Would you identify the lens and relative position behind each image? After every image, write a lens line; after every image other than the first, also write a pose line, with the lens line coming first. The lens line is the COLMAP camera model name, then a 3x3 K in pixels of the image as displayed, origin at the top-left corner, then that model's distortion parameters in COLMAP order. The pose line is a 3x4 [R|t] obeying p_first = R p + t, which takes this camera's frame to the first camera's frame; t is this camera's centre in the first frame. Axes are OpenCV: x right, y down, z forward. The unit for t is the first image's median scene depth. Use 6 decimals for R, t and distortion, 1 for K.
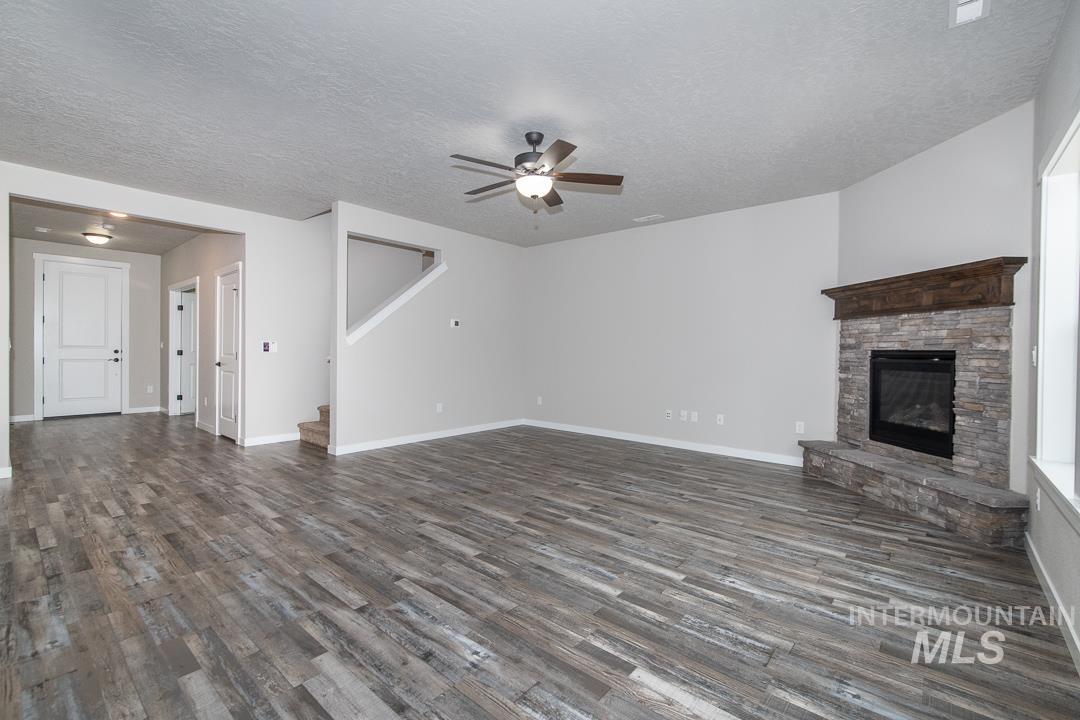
lens RADIAL K [[480.4, 0, 537.3], [0, 480.4, 357.2], [0, 0, 1]] dist [-0.003153, -0.002384]
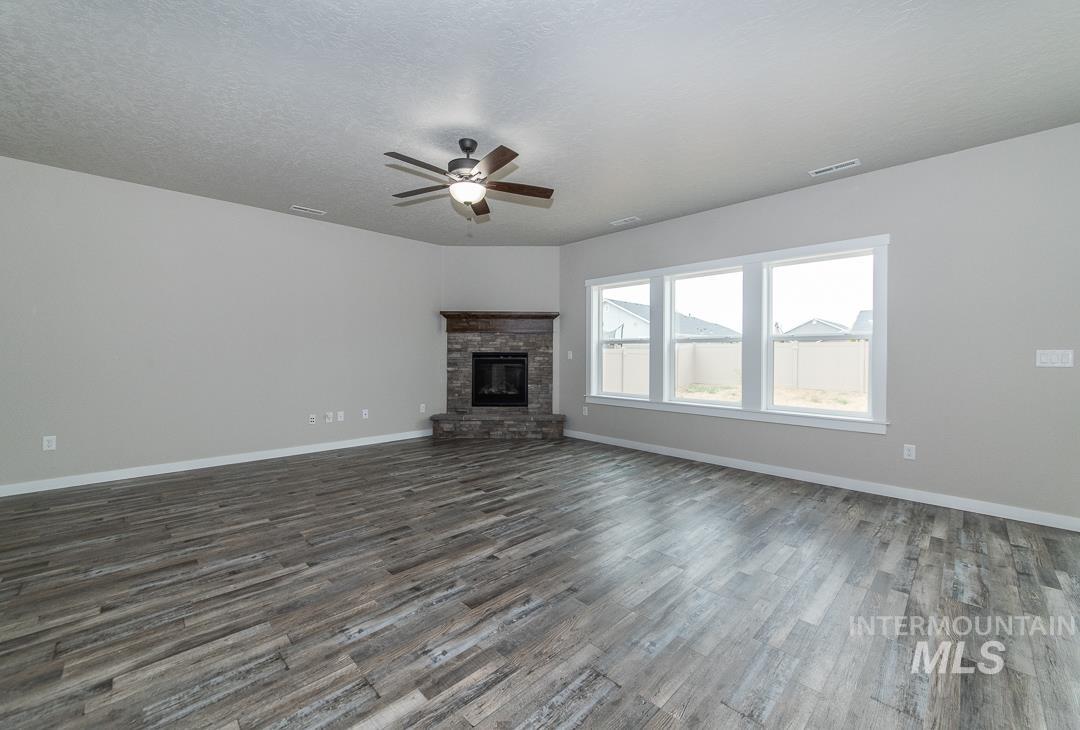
lens RADIAL K [[433.3, 0, 540.9], [0, 433.3, 357.5], [0, 0, 1]] dist [-0.007584, 0.000686]
pose [[0.064126, -0.018339, 0.997773, -0.912951], [0.011160, 0.999782, 0.017659, -0.024356], [-0.997879, 0.010003, 0.064317, 0.785900]]
